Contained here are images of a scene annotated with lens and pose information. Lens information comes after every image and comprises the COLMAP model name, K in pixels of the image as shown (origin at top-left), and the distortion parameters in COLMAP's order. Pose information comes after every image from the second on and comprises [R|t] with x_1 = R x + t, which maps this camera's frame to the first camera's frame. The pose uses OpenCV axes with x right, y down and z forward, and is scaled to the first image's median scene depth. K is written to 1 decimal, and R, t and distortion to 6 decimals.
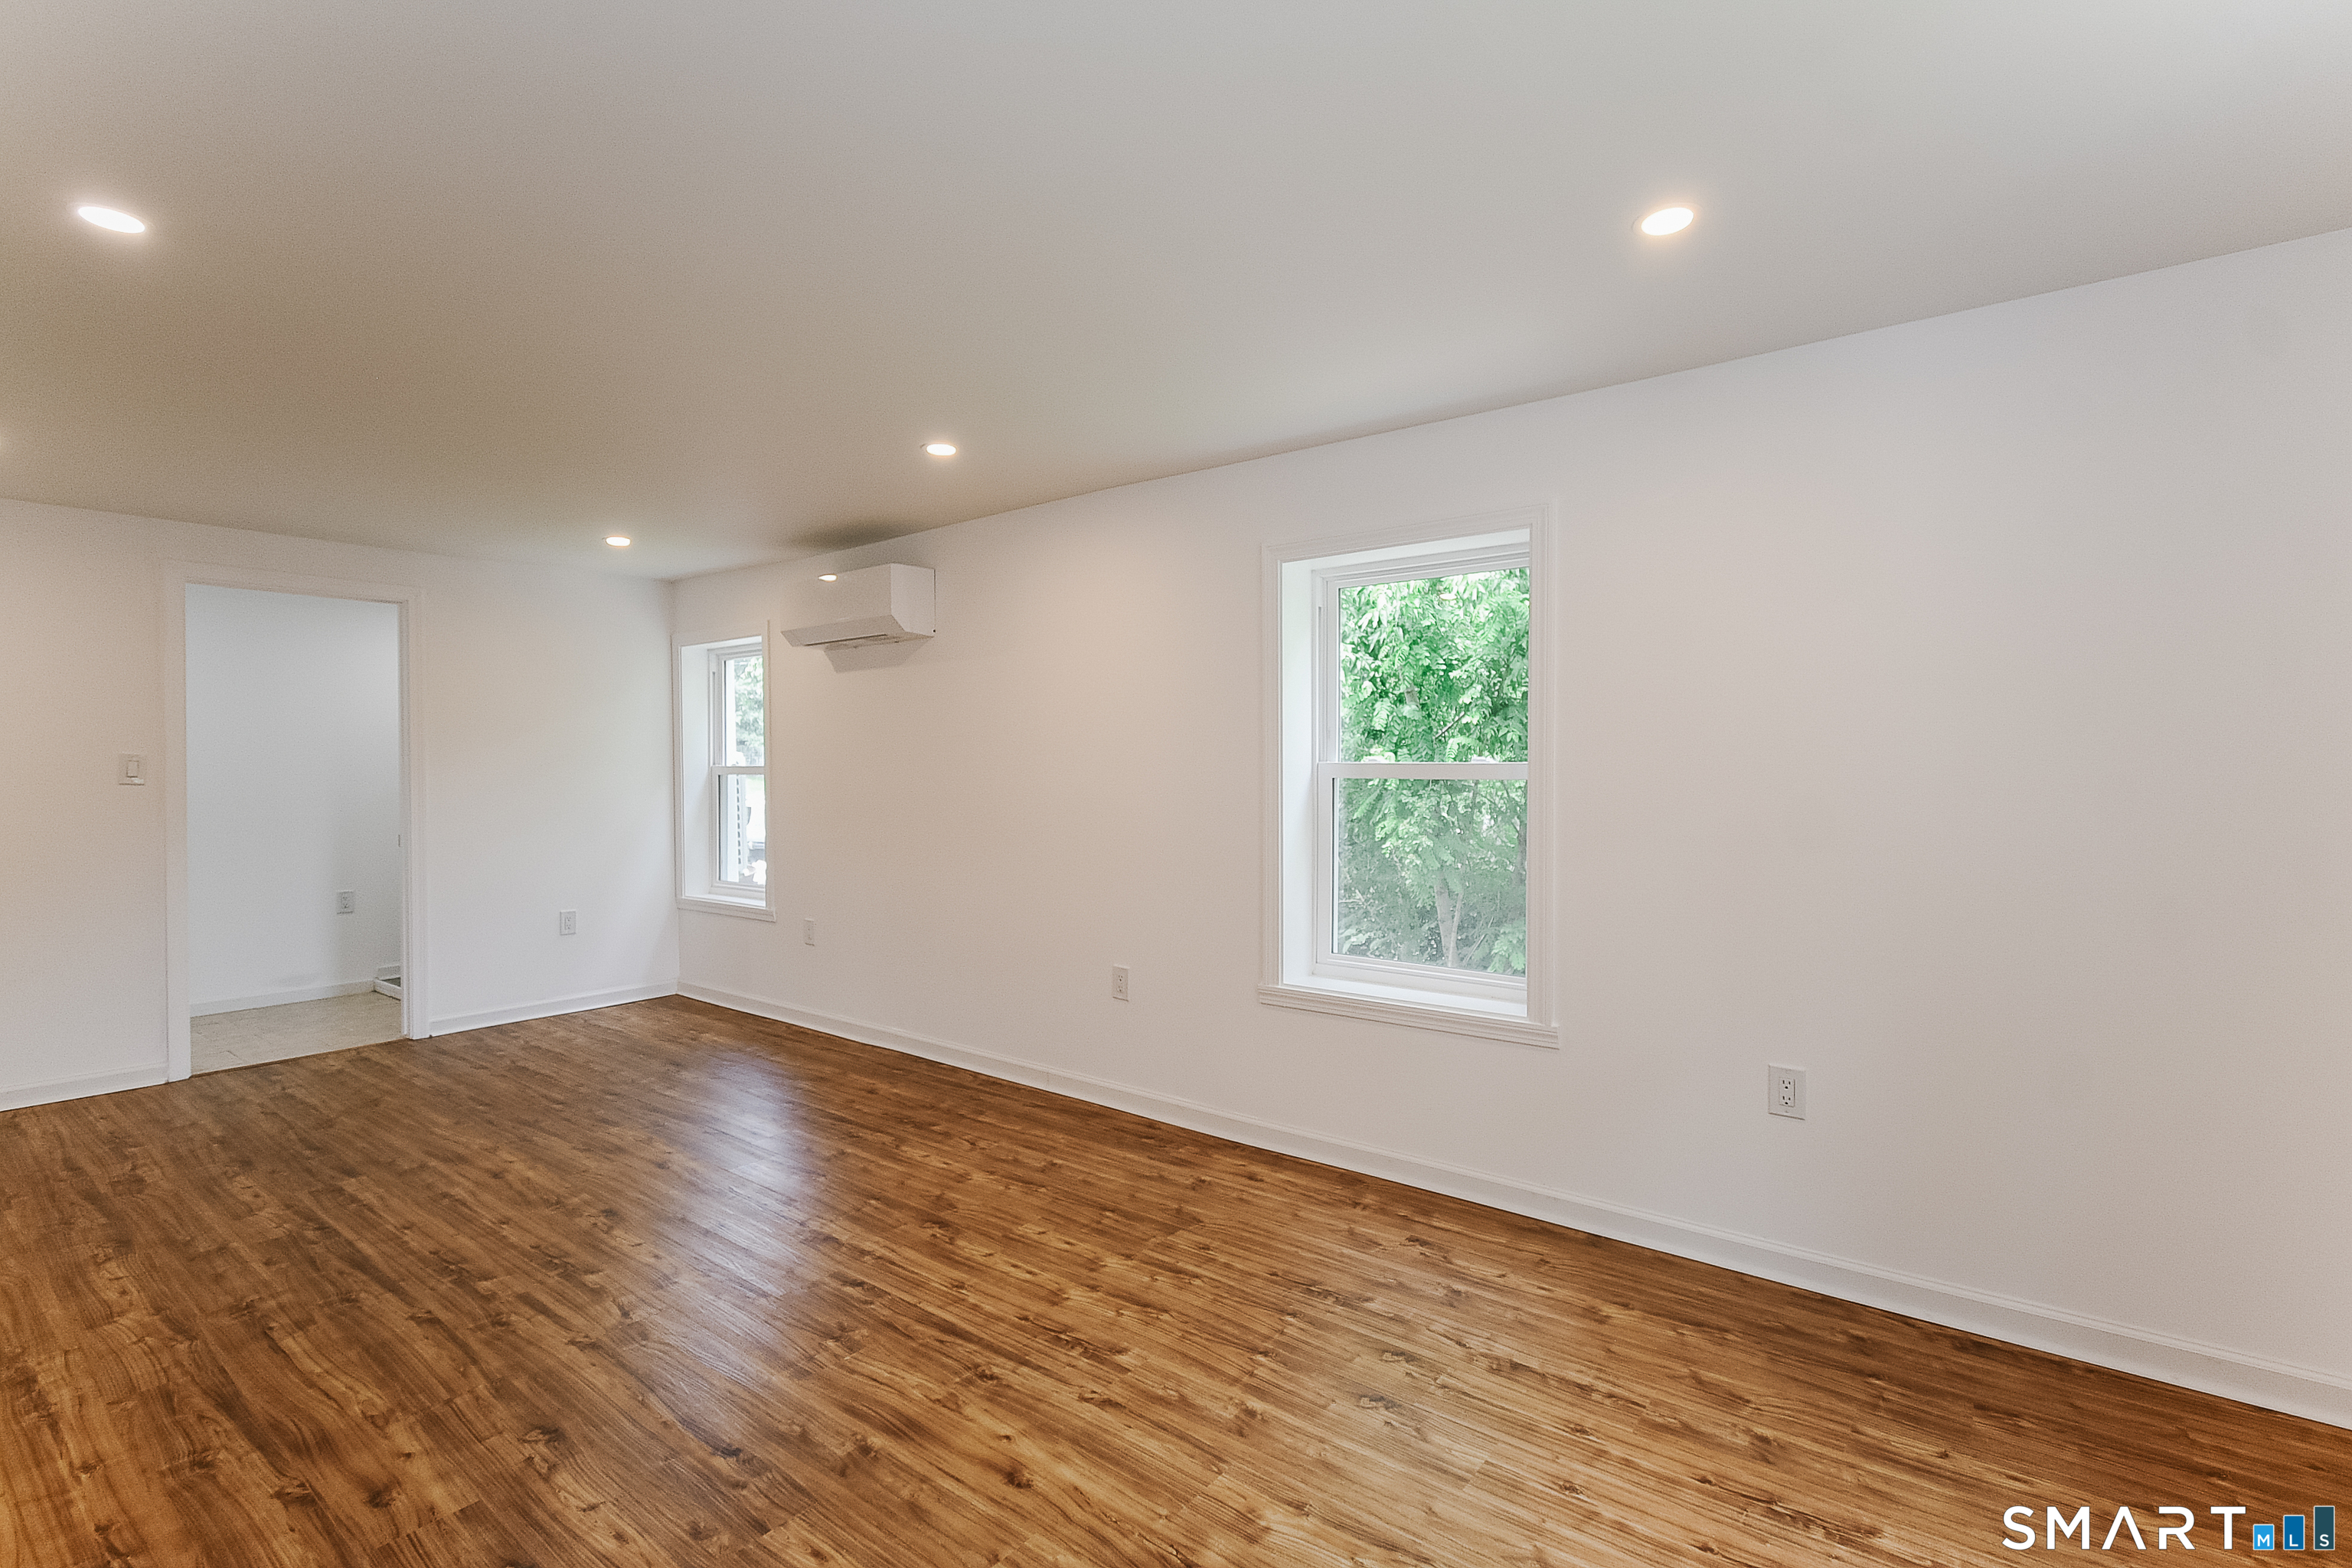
lens RADIAL K [[1059.8, 0, 1195.0], [0, 1059.8, 808.2], [0, 0, 1]] dist [0.007748, -0.004637]
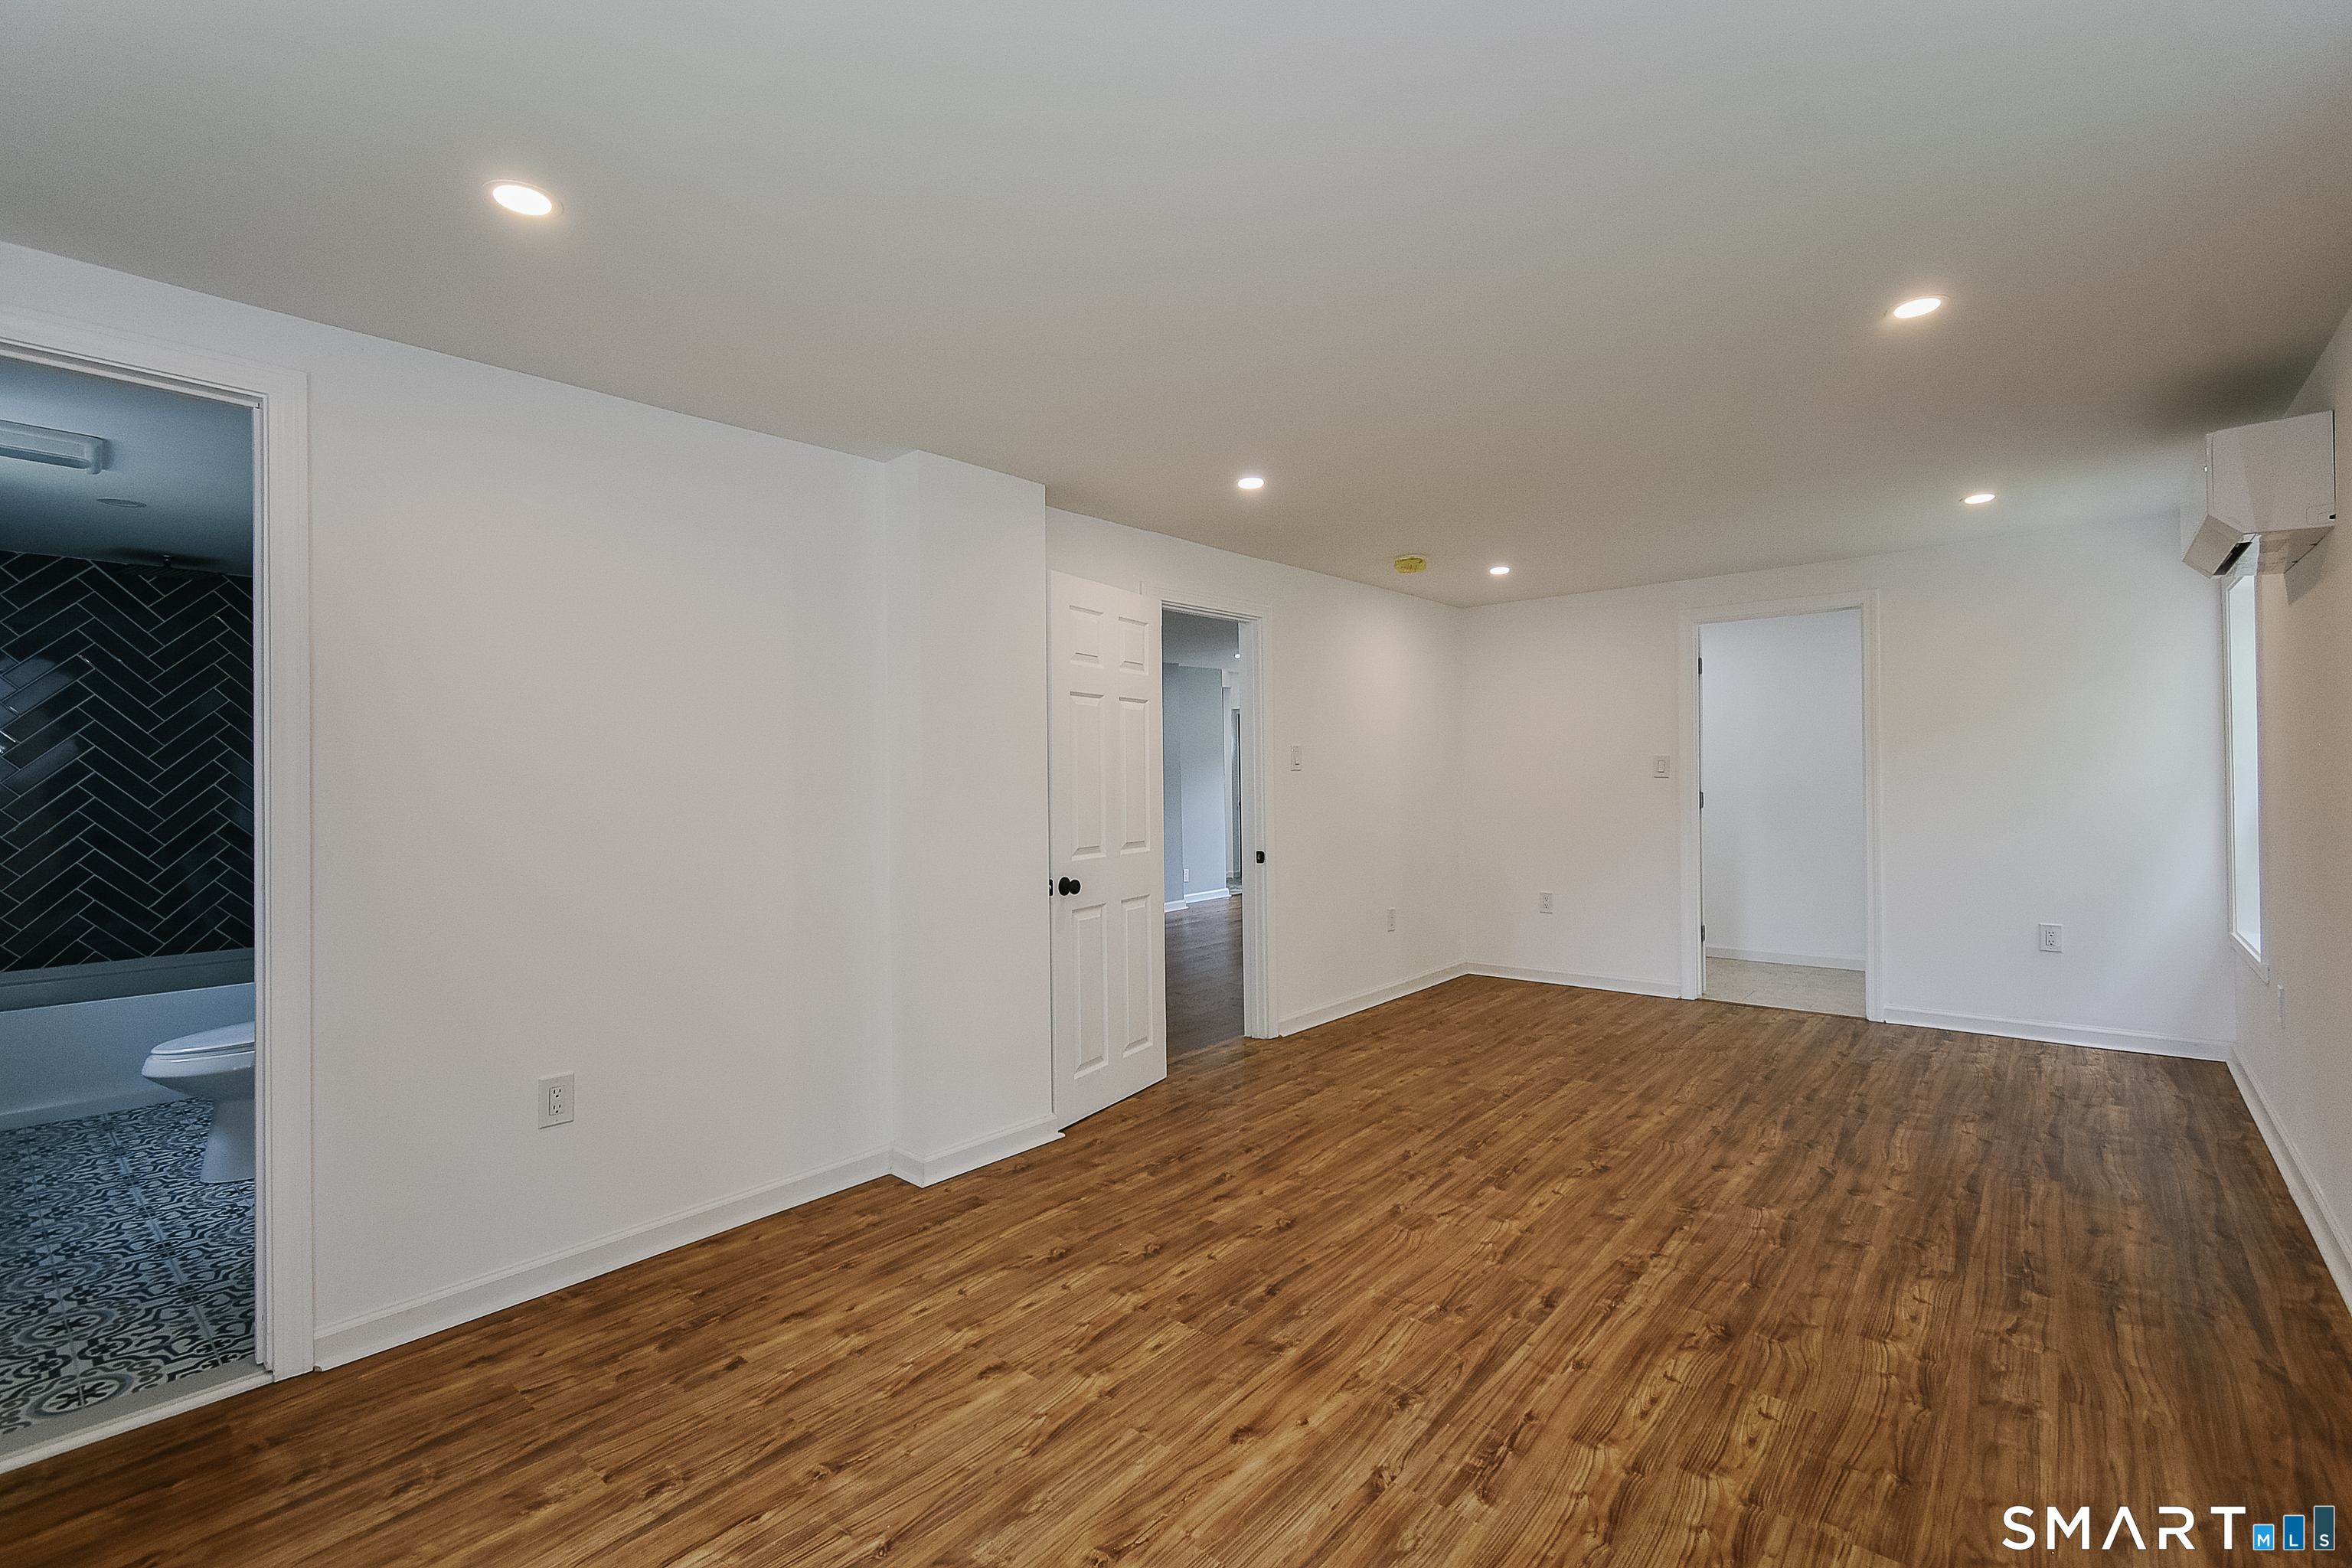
lens RADIAL K [[1059.8, 0, 1172.9], [0, 1059.8, 765.7], [0, 0, 1]] dist [0.007748, -0.004637]
pose [[-0.063010, -0.006681, -0.997991, 0.621712], [-0.024628, 0.999683, -0.005138, -0.017708], [0.997709, 0.024255, -0.063155, 0.680958]]
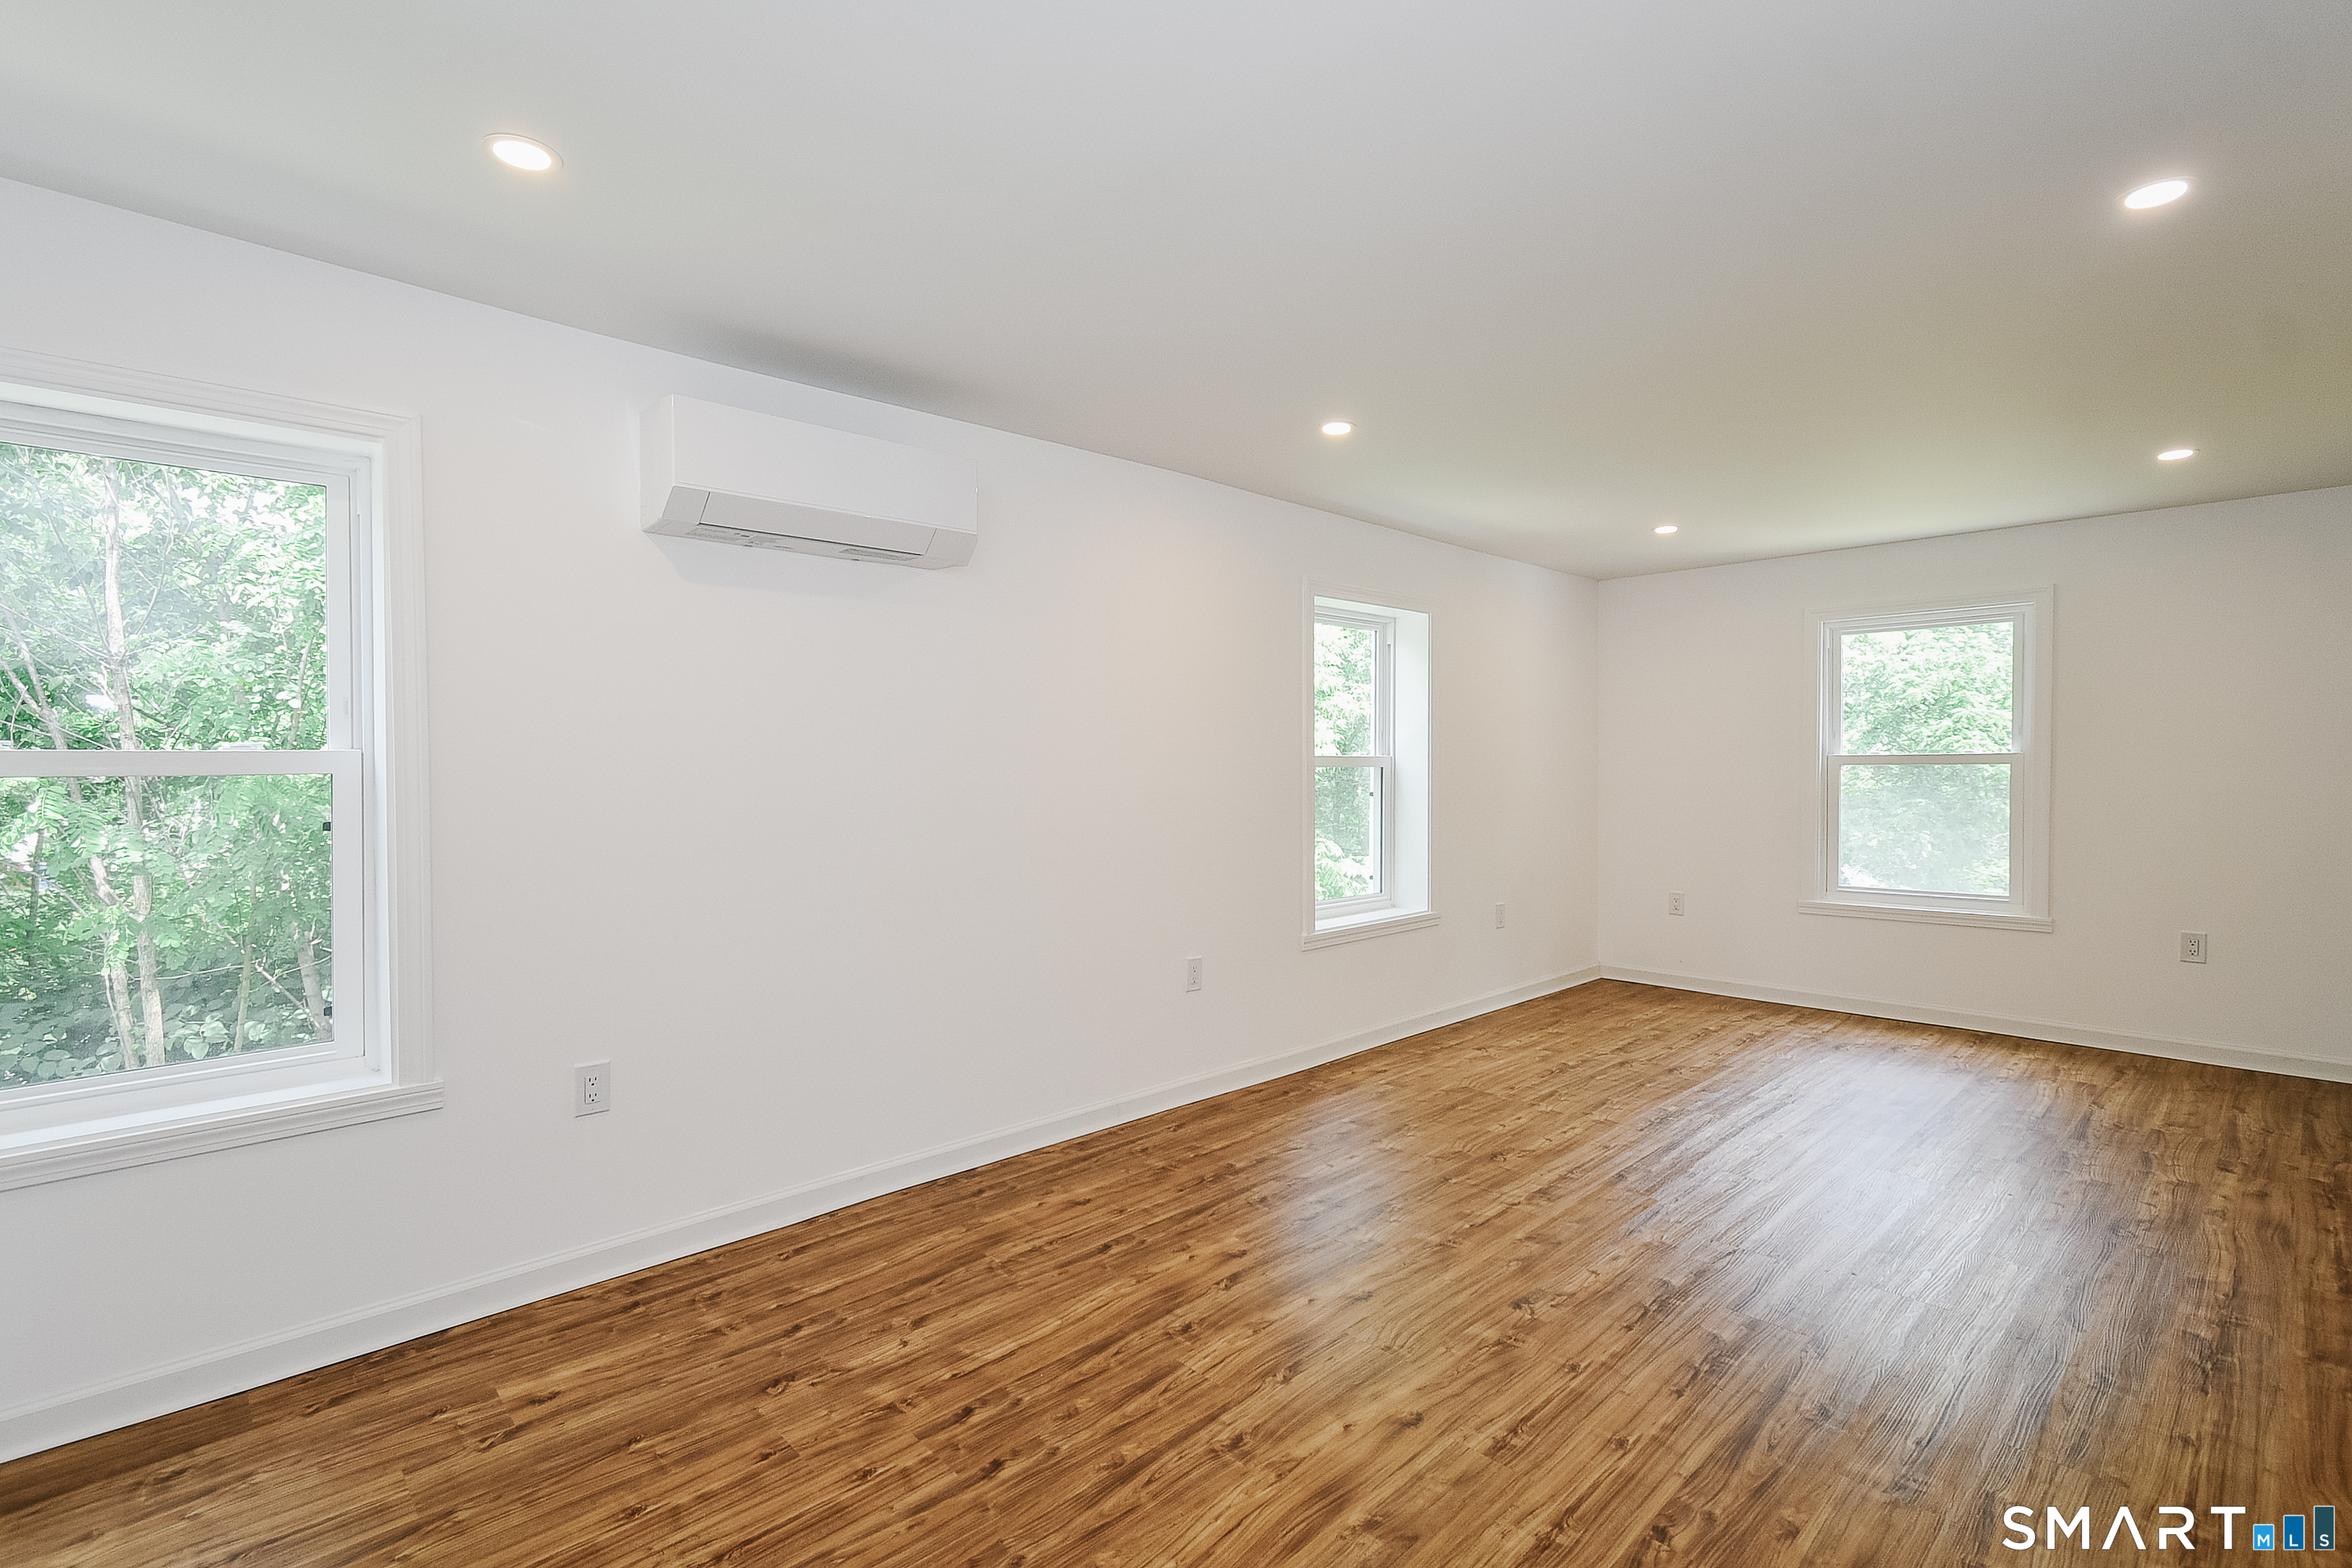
lens RADIAL K [[1059.8, 0, 1195.8], [0, 1059.8, 798.9], [0, 0, 1]] dist [0.007748, -0.004637]
pose [[0.160415, -0.032490, 0.986515, -1.503689], [0.043057, 0.998737, 0.025891, -0.031914], [-0.986110, 0.038323, 0.161611, 1.207468]]
